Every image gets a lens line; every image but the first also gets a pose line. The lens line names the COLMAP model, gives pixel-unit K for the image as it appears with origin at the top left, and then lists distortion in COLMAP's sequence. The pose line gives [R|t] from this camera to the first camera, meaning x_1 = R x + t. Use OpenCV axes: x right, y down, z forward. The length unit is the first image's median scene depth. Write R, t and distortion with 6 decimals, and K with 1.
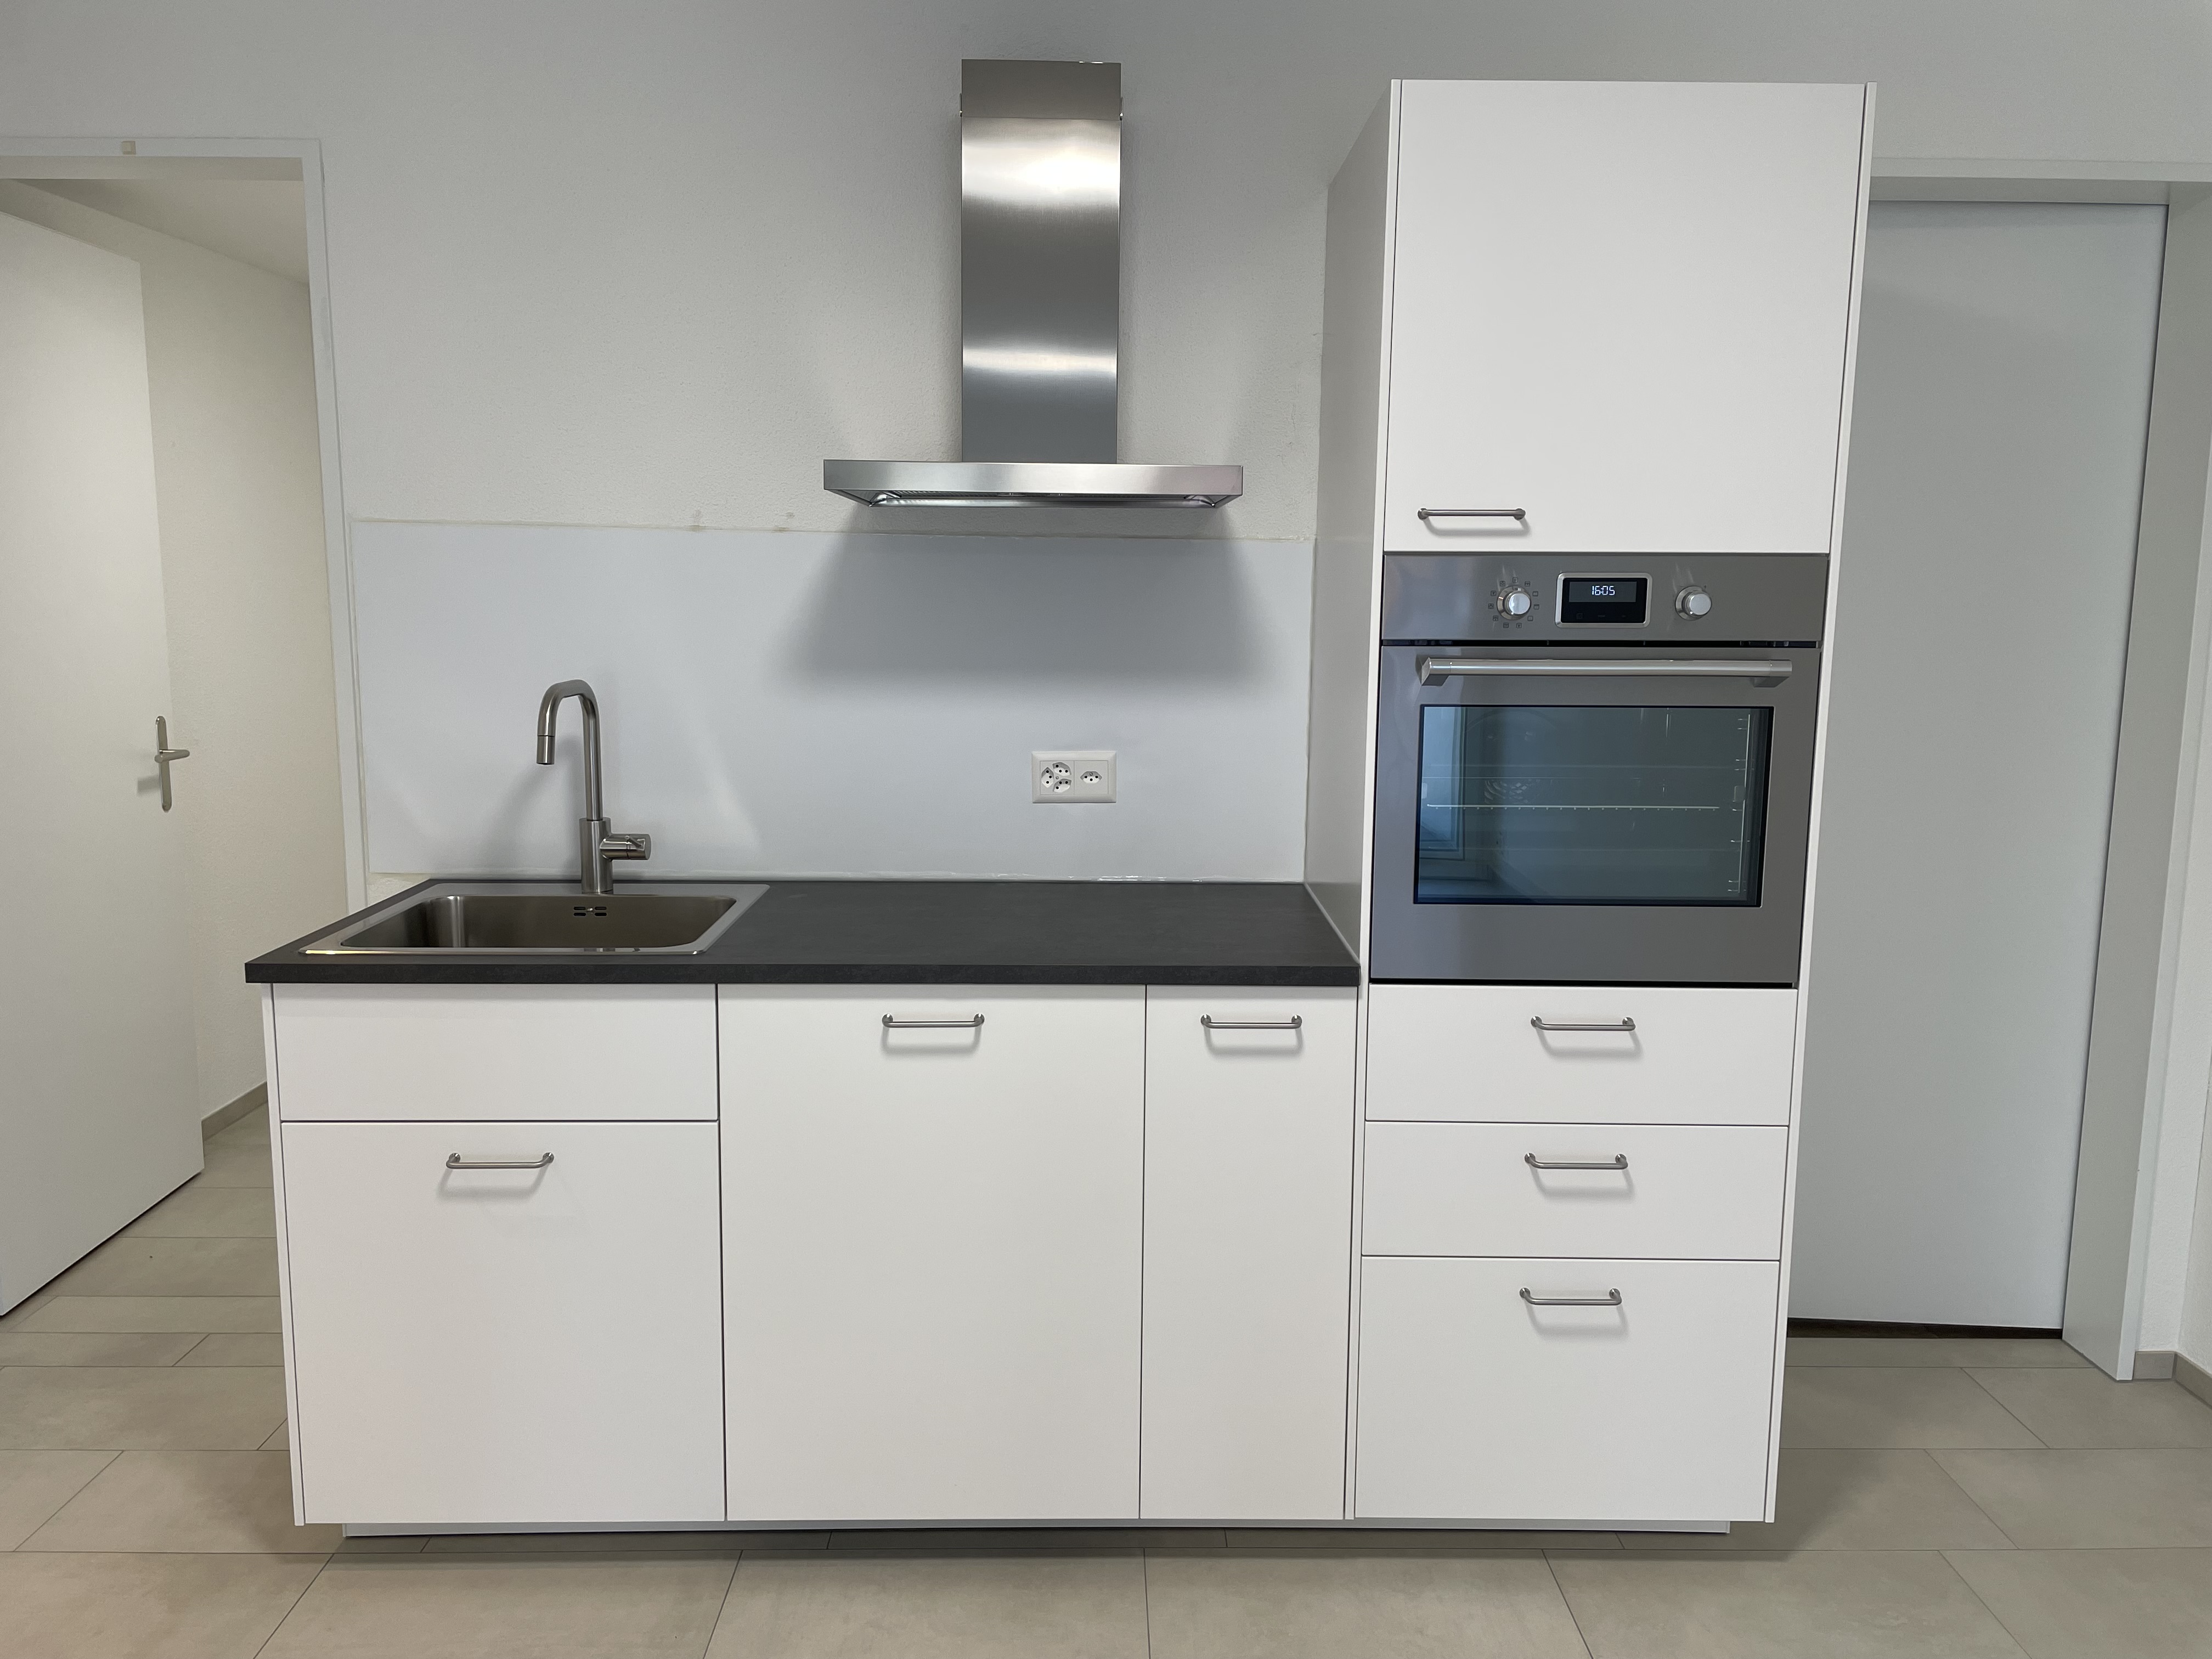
lens RADIAL K [[1647.5, 0, 1104.9], [0, 1647.5, 788.3], [0, 0, 1]] dist [0.083473, -0.117738]
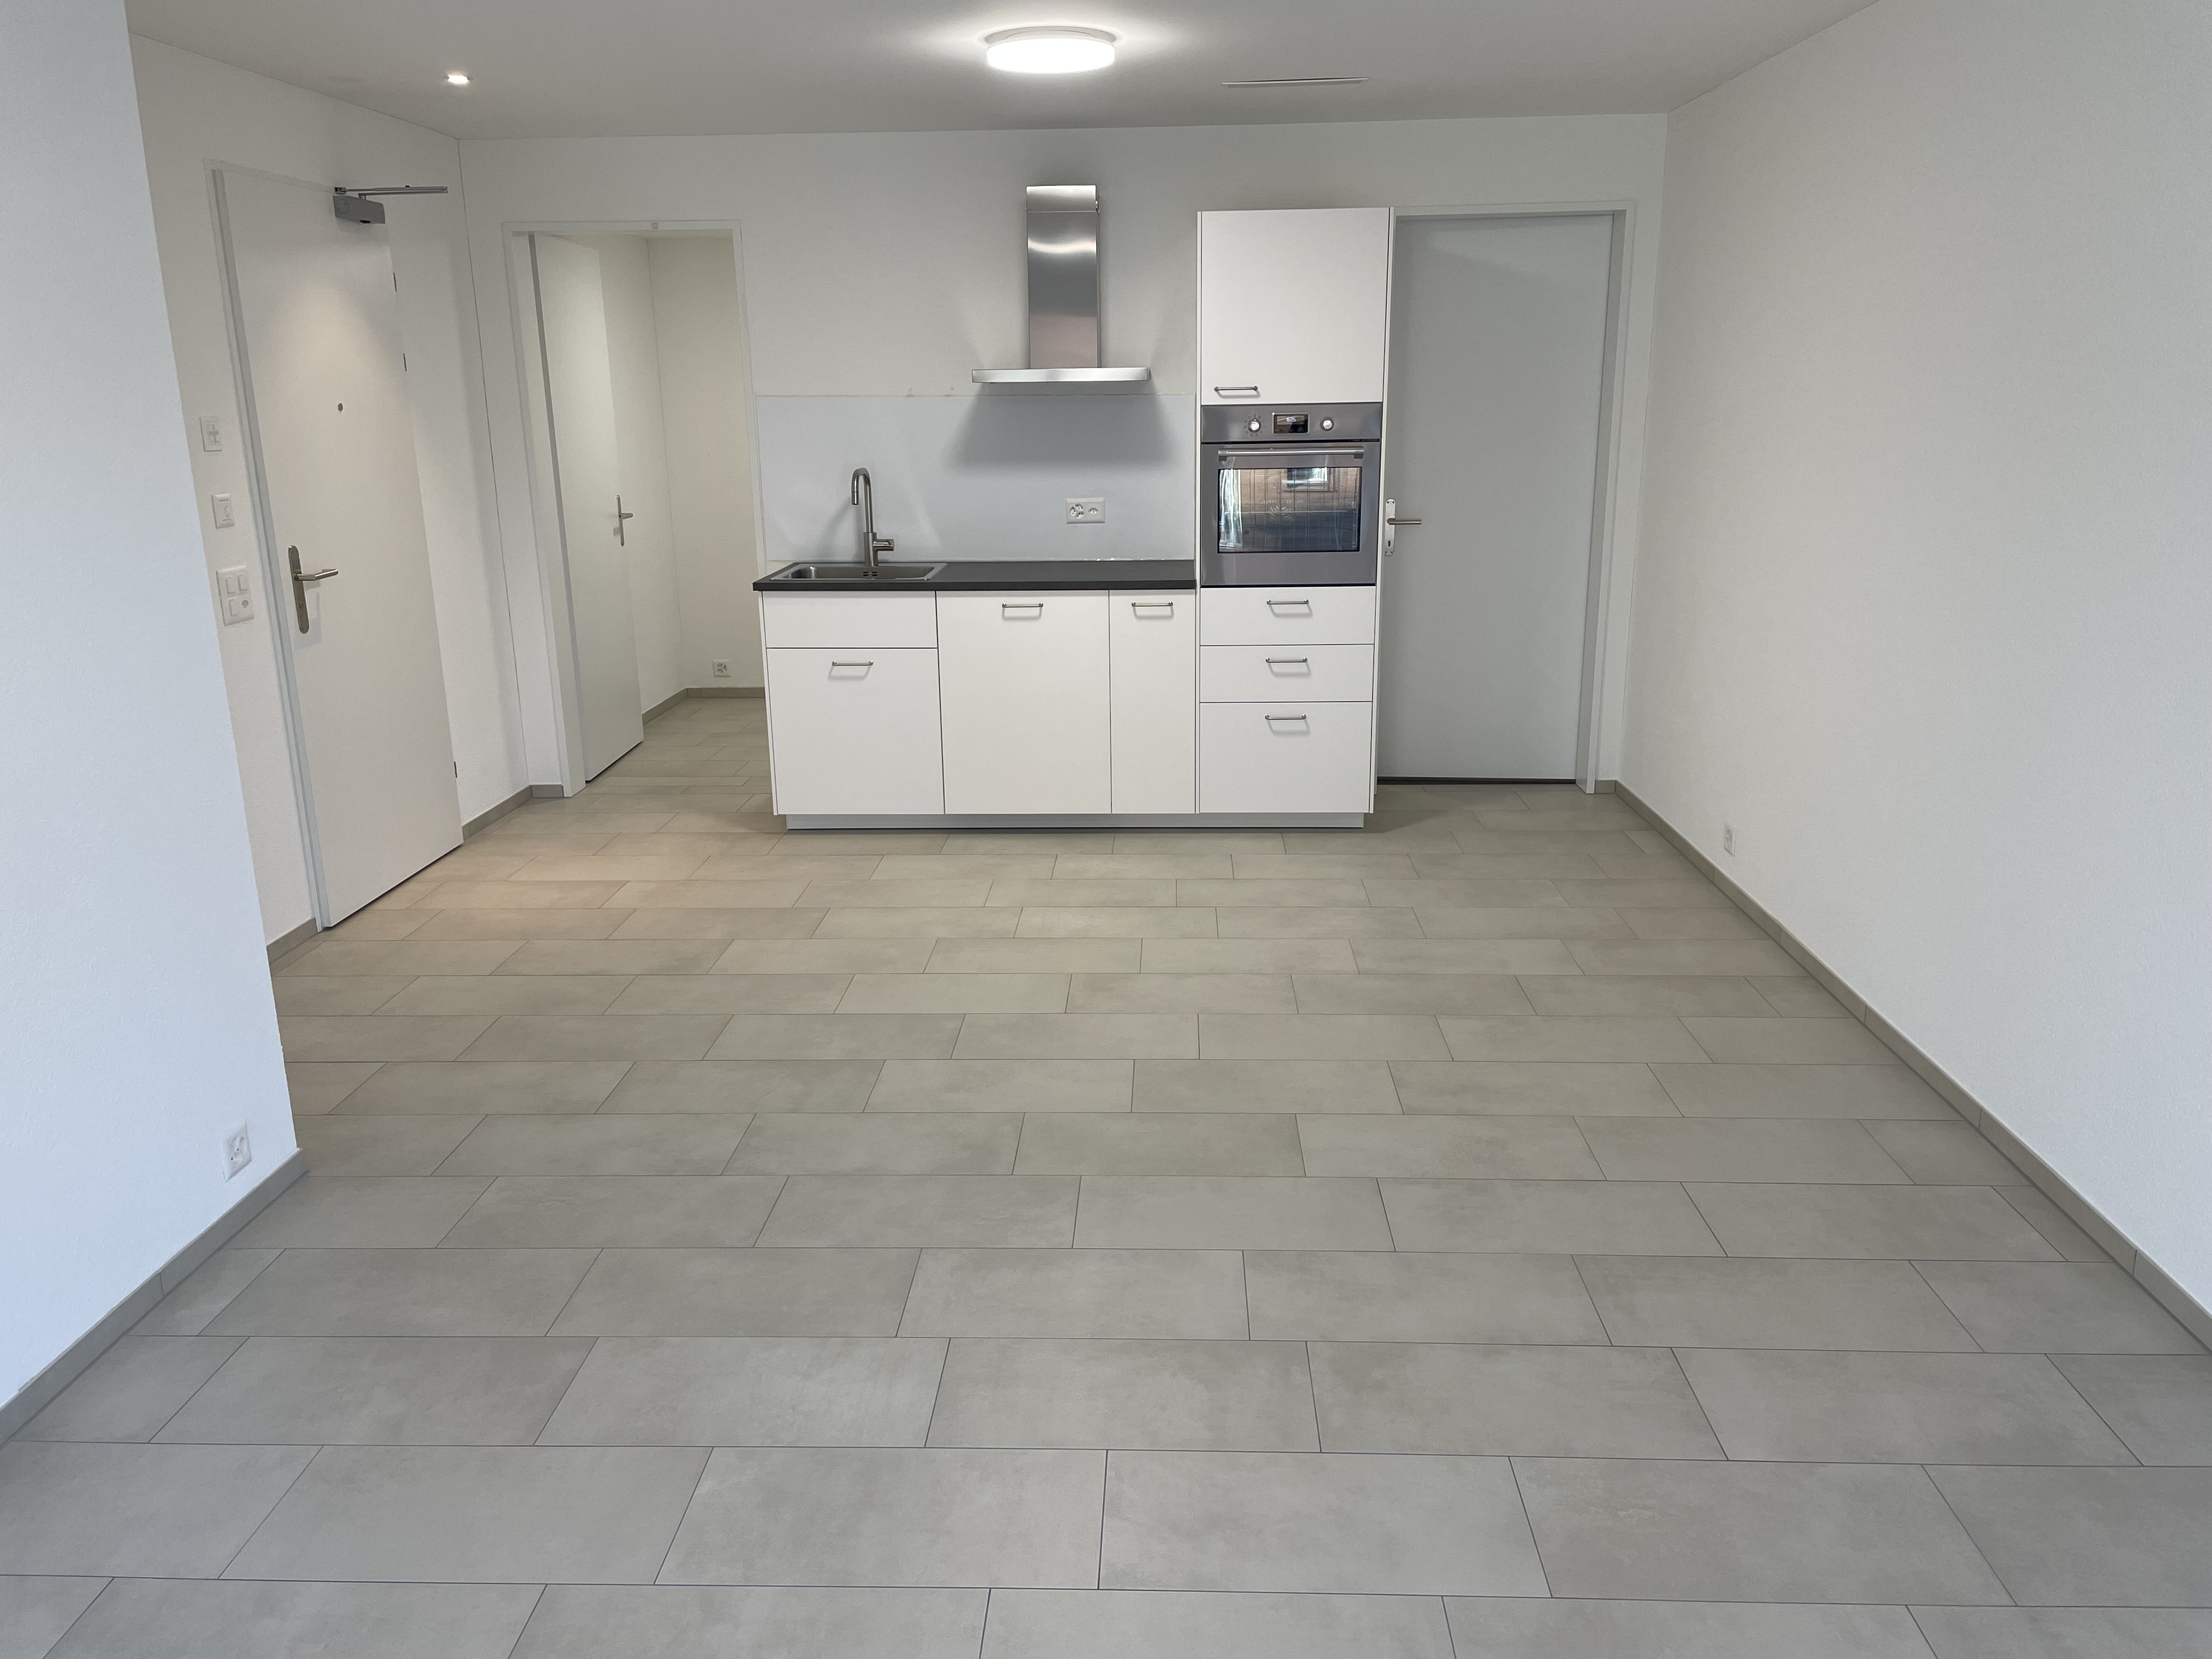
lens RADIAL K [[1658.1, 0, 1089.3], [0, 1658.1, 827.6], [0, 0, 1]] dist [0.157560, -0.417081]
pose [[0.997918, -0.005545, -0.064250, 0.148870], [0.013974, 0.991218, 0.131499, 0.140532], [0.062957, -0.132123, 0.989232, -1.455456]]
